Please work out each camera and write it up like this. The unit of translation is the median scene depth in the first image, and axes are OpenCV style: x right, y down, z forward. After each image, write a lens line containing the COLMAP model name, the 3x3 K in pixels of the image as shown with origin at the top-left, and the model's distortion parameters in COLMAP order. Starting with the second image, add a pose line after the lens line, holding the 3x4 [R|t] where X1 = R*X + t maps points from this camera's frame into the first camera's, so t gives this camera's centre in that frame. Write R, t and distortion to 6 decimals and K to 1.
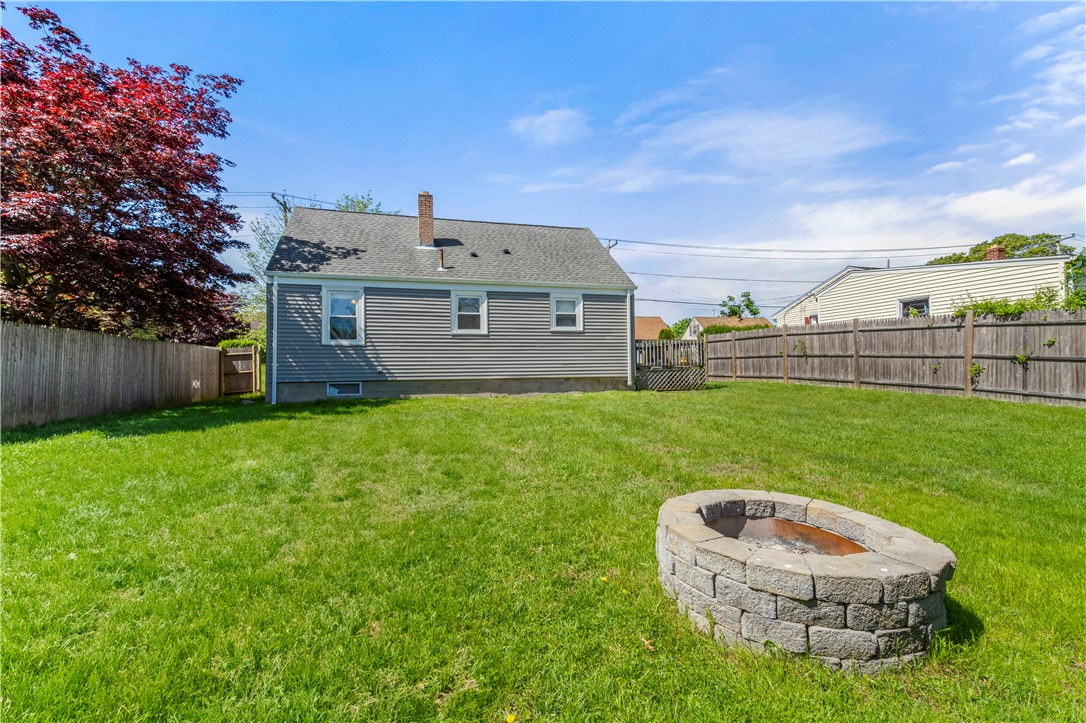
lens RADIAL K [[482.4, 0, 535.8], [0, 482.4, 366.8], [0, 0, 1]] dist [0.035836, -0.000279]
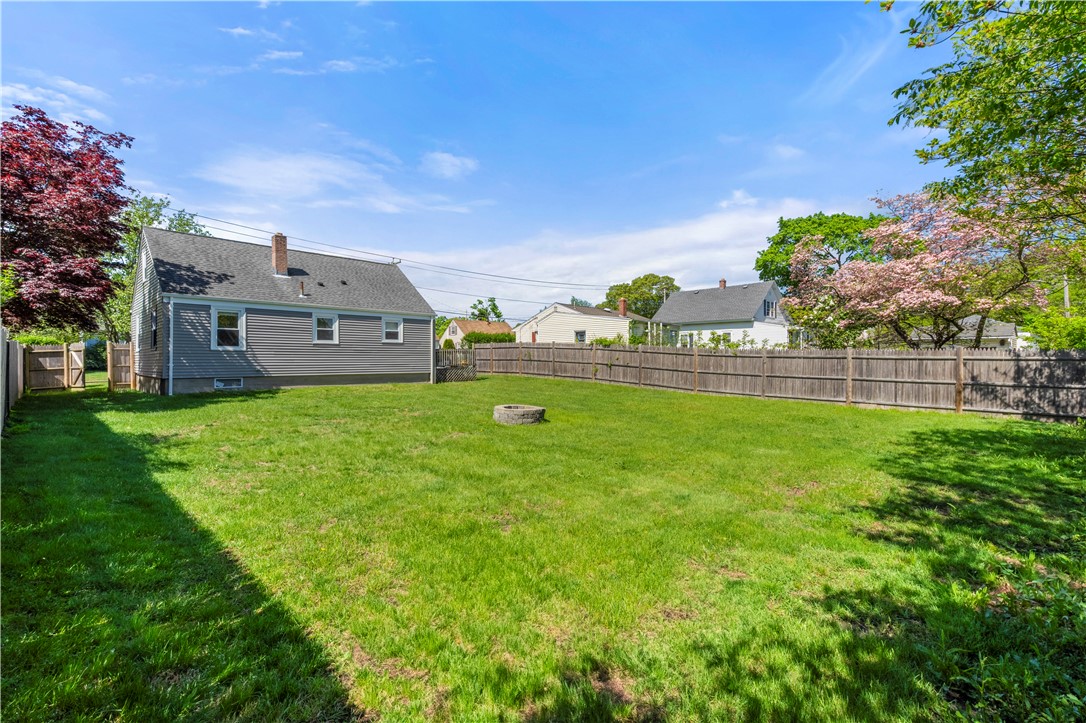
lens RADIAL K [[482.4, 0, 535.8], [0, 482.4, 366.8], [0, 0, 1]] dist [0.035836, -0.000279]
pose [[0.875141, 0.002454, 0.483861, -0.284846], [-0.010260, 0.999856, 0.013486, -0.023990], [-0.483759, -0.016766, 0.875041, -0.556526]]
